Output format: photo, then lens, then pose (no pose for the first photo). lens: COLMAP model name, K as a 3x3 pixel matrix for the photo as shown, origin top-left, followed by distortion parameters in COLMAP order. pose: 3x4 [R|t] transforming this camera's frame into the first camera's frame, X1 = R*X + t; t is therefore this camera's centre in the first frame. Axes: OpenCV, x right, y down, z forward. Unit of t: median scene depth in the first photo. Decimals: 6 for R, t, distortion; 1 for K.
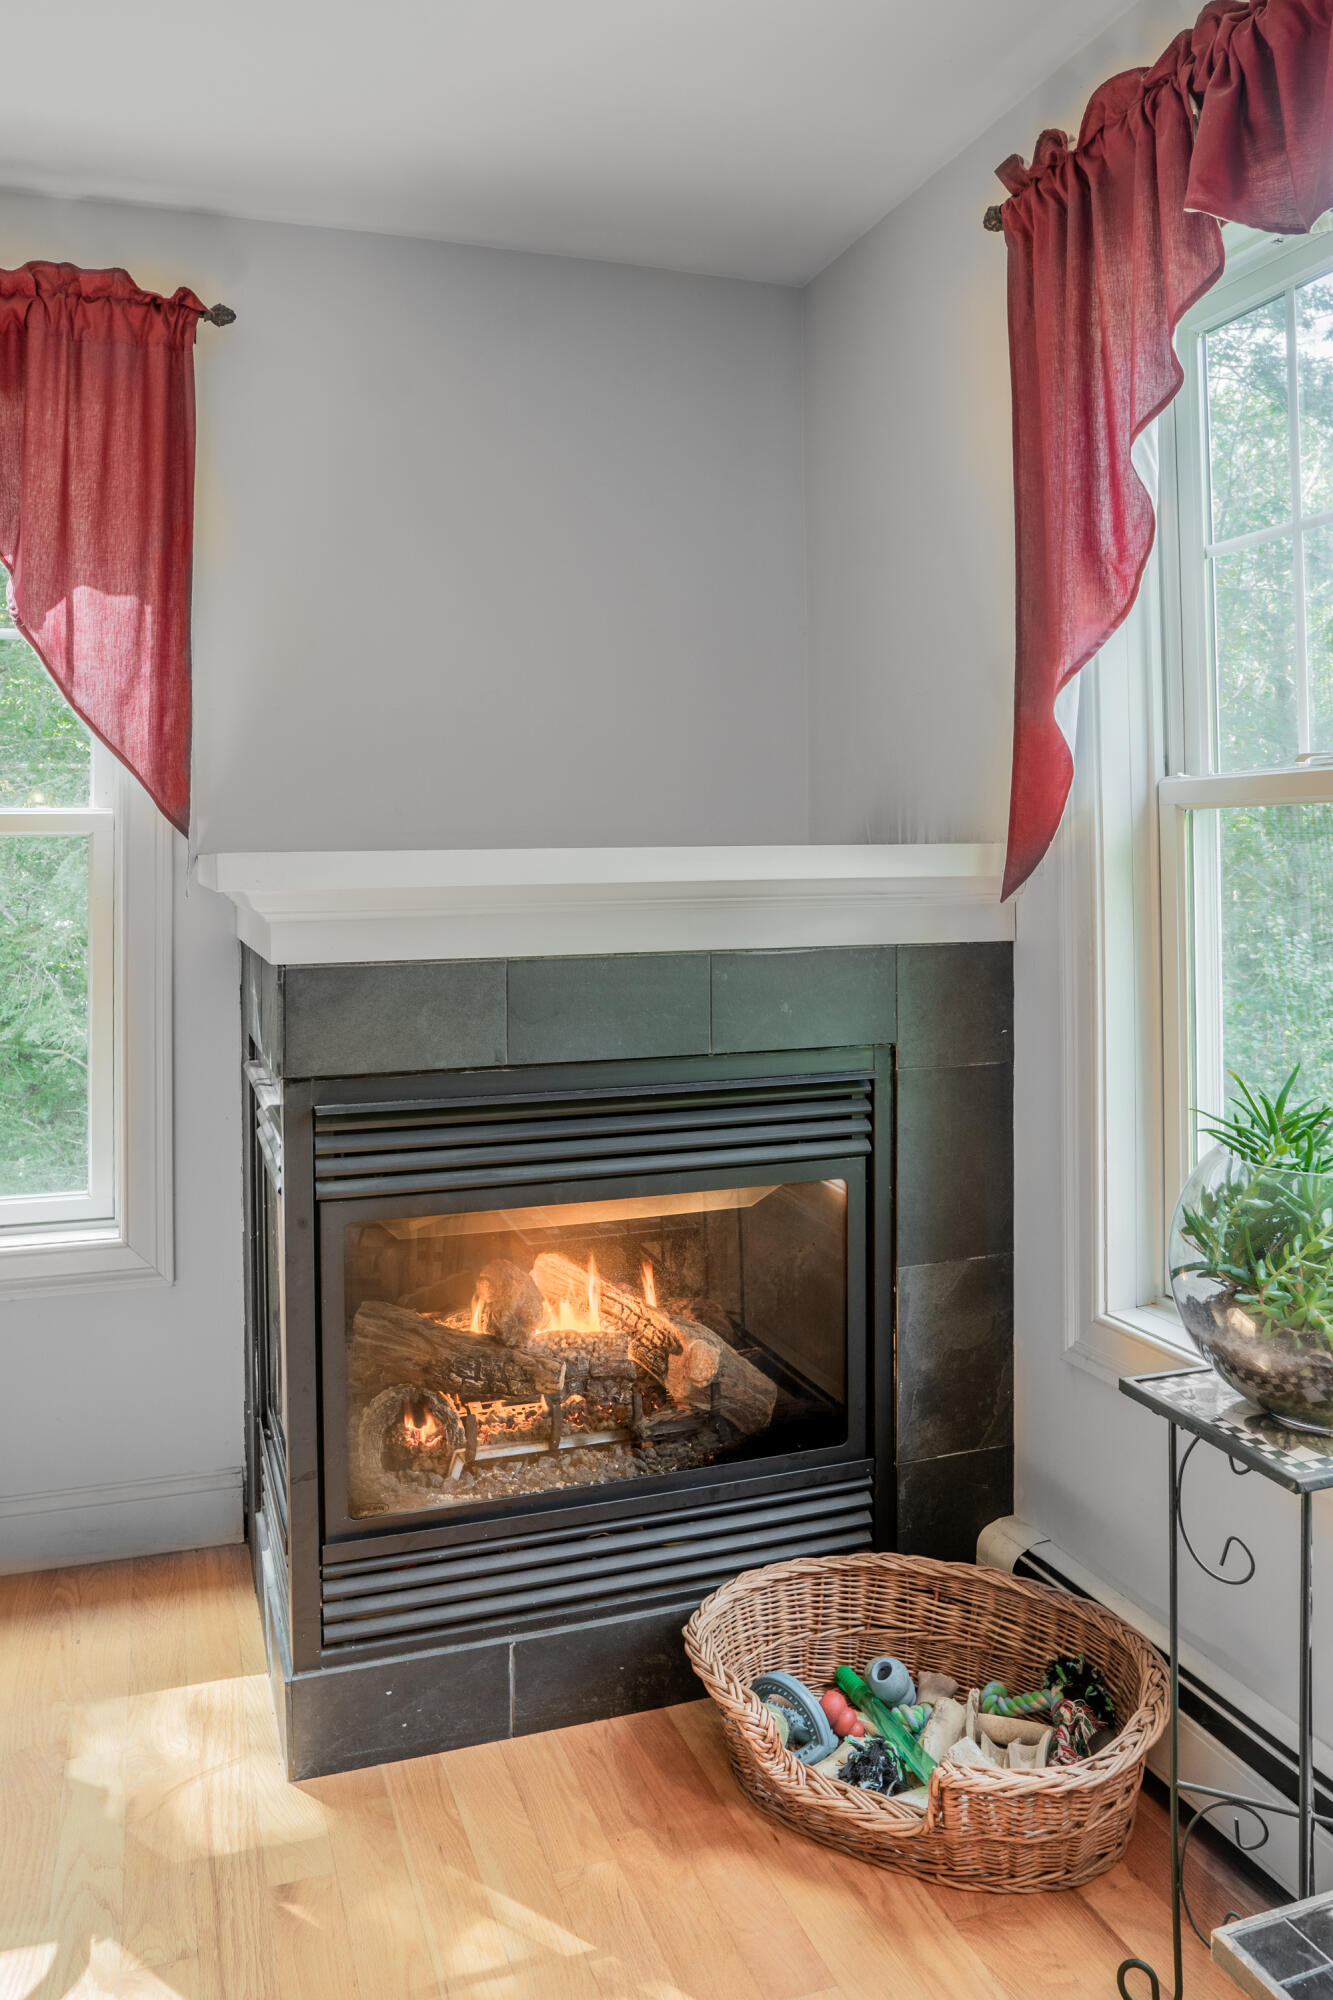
lens RADIAL K [[1386.2, 0, 655.7], [0, 1386.2, 826.8], [0, 0, 1]] dist [-0.044999, -0.000715]
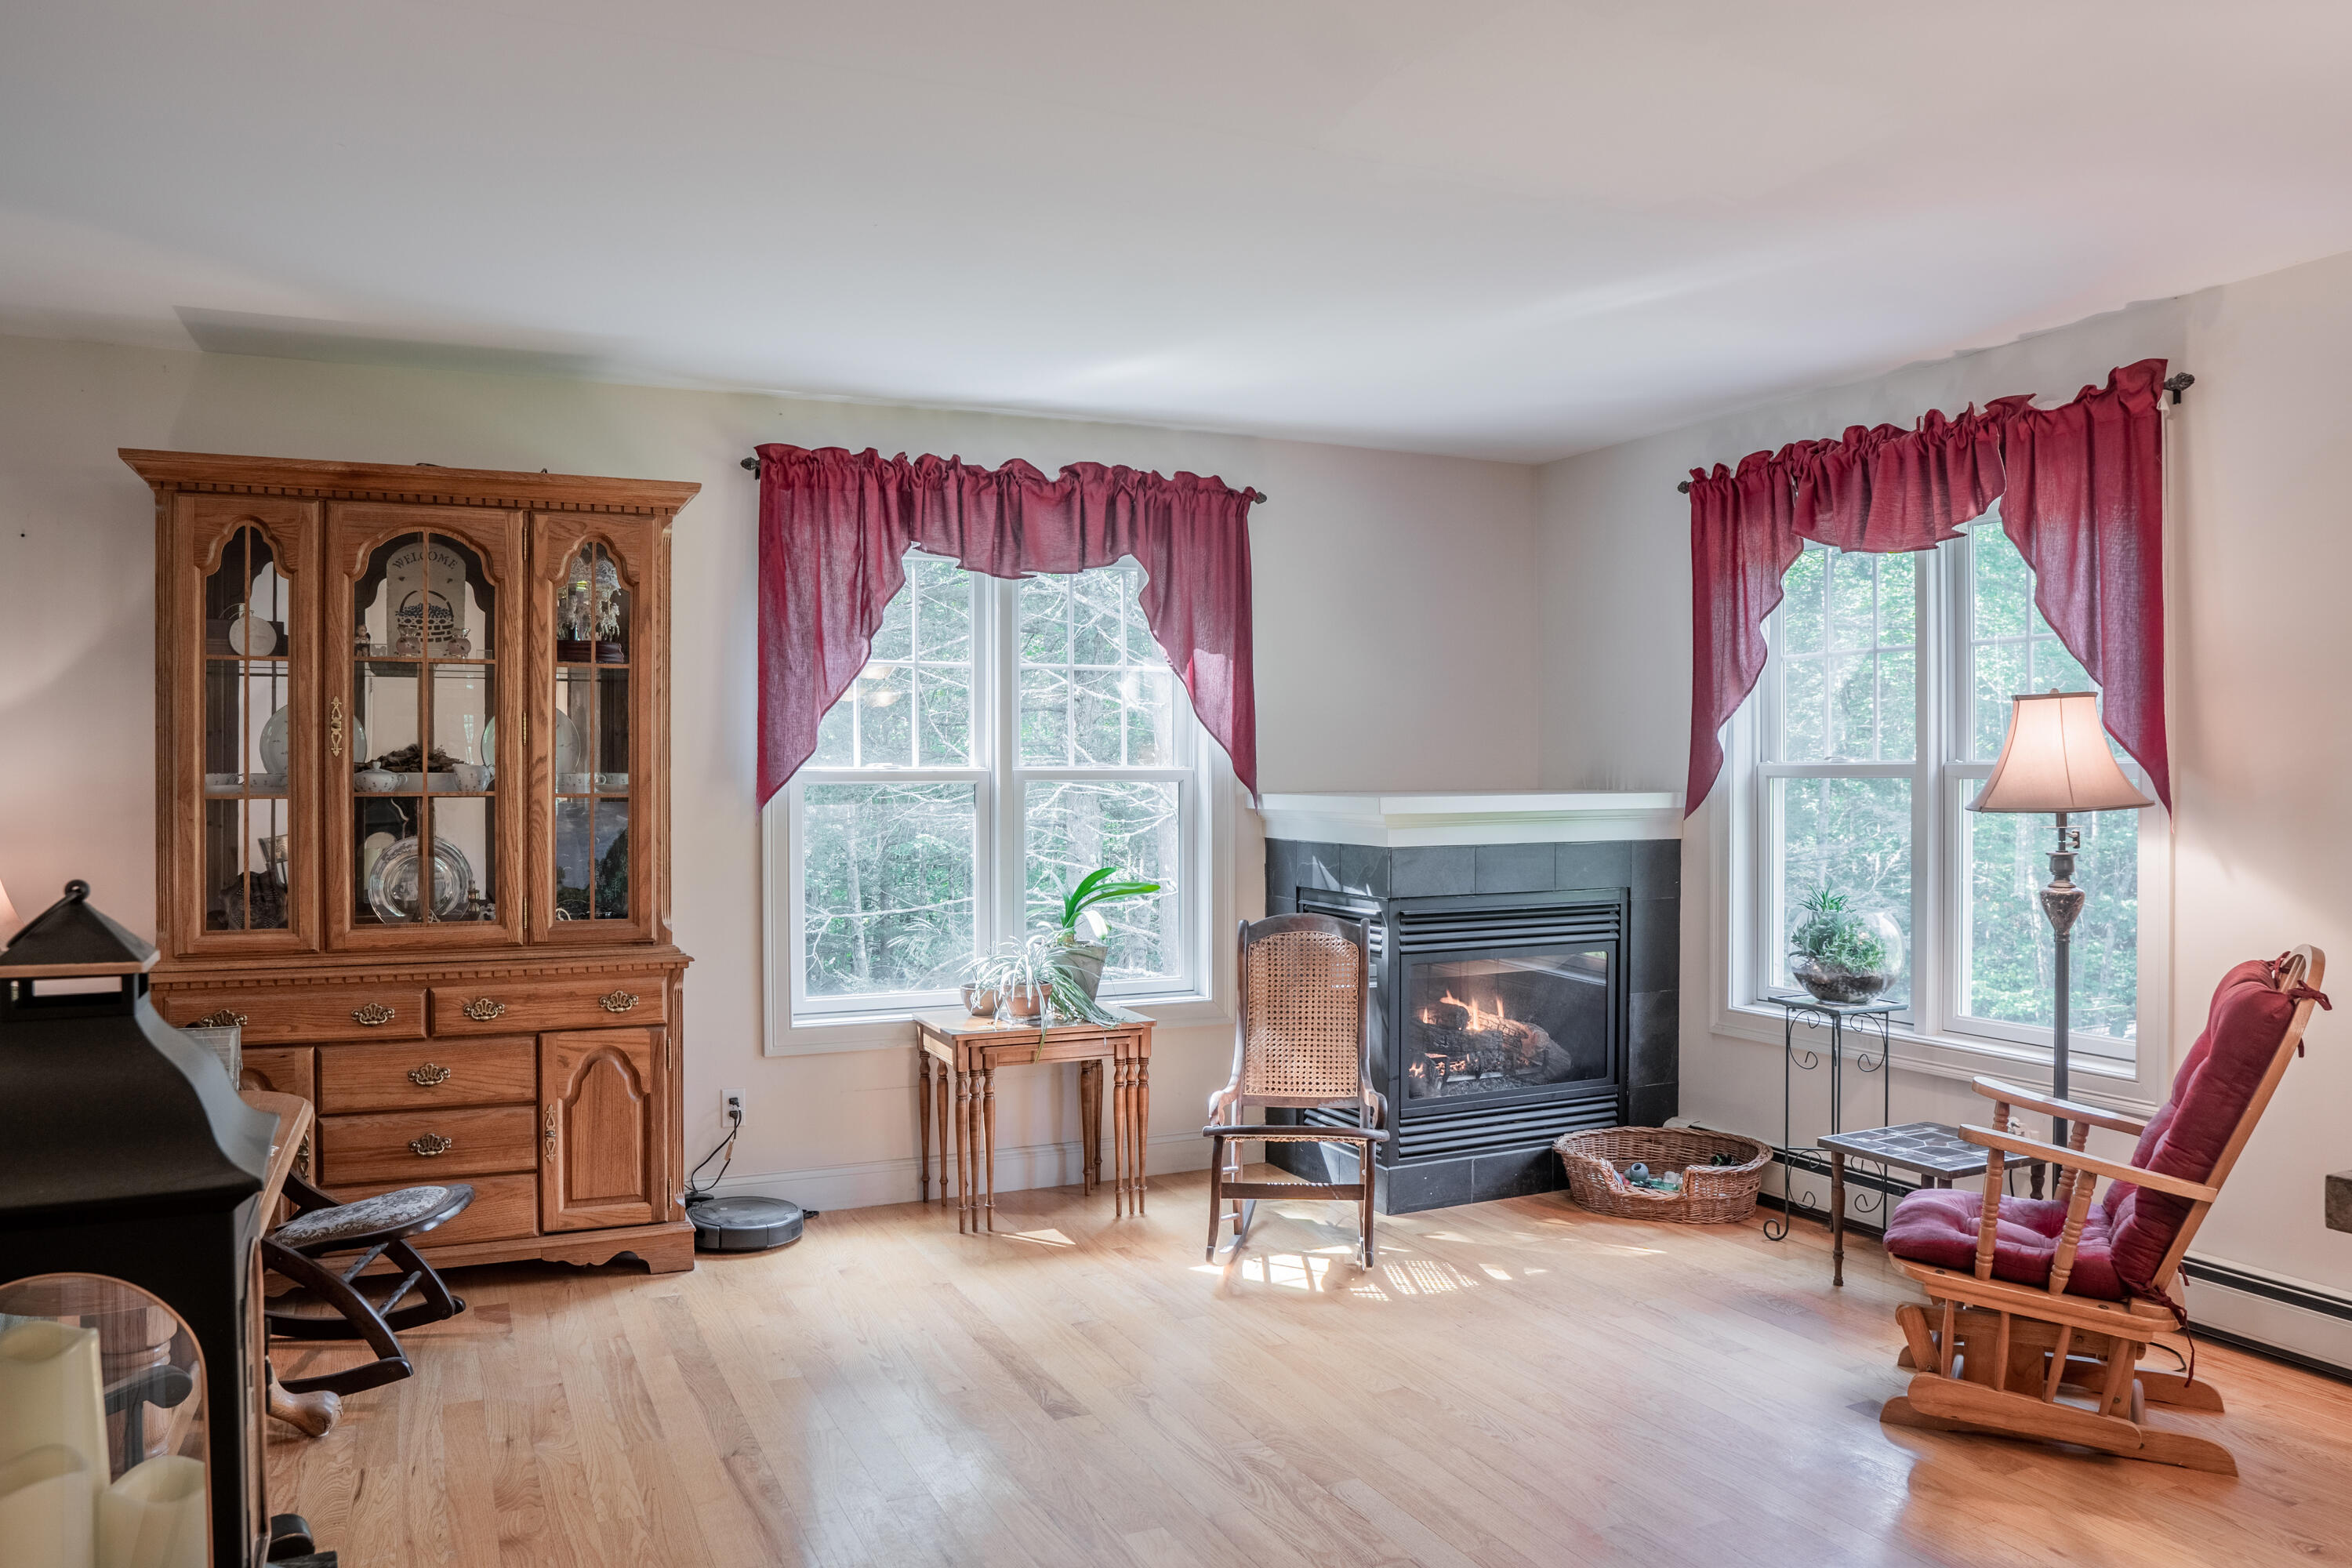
lens RADIAL K [[1630.1, 0, 1139.5], [0, 1630.1, 778.0], [0, 0, 1]] dist [-0.044999, -0.000715]
pose [[0.994617, 0.007408, 0.103353, -0.828929], [-0.010977, 0.999361, 0.034006, -0.084052], [-0.103035, -0.034958, 0.994063, -1.370776]]
